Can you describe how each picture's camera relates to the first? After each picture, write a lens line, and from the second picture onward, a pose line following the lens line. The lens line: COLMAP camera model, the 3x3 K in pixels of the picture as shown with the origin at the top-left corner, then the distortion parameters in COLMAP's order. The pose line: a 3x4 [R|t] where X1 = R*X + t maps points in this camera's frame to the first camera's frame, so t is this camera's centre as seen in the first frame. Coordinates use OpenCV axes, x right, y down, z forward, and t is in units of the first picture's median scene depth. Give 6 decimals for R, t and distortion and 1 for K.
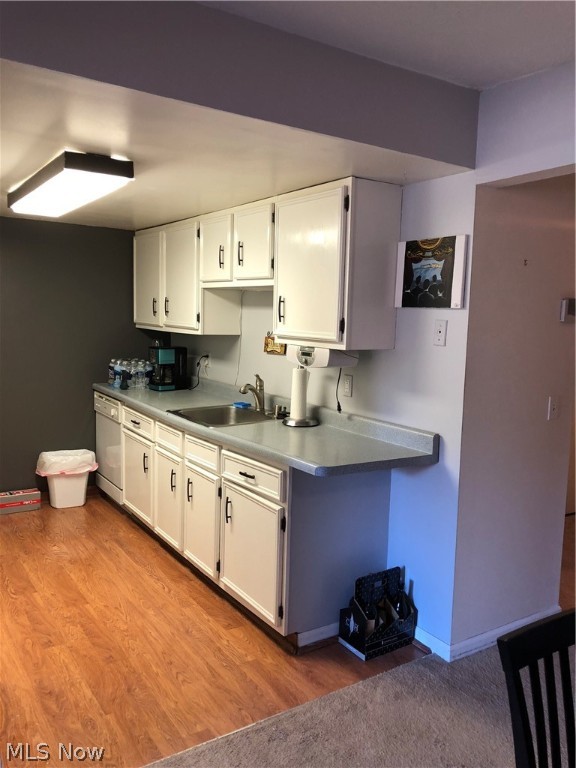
lens RADIAL K [[629.7, 0, 289.1], [0, 629.7, 379.8], [0, 0, 1]] dist [0.029254, -0.008891]
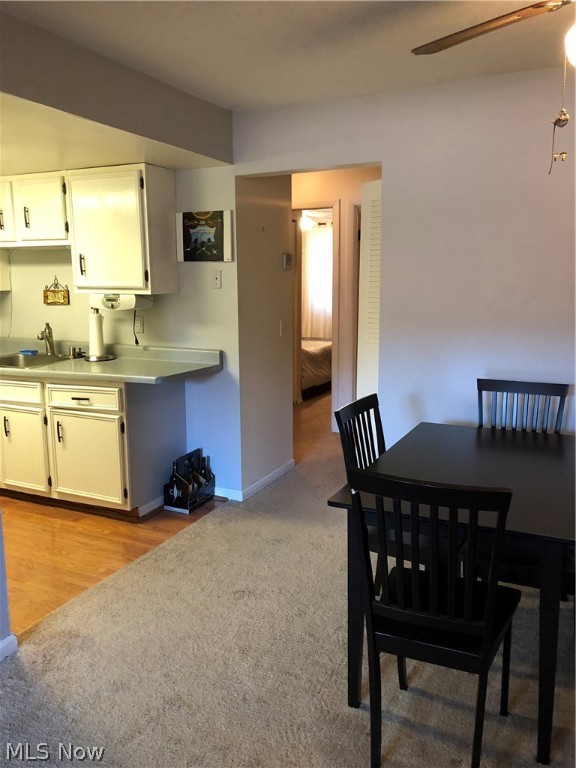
lens RADIAL K [[629.7, 0, 287.1], [0, 629.7, 385.9], [0, 0, 1]] dist [0.029254, -0.008891]
pose [[0.856767, -0.121960, 0.501076, -0.354991], [0.082290, 0.991515, 0.100627, 0.033620], [-0.509097, -0.044980, 0.859533, -0.307689]]
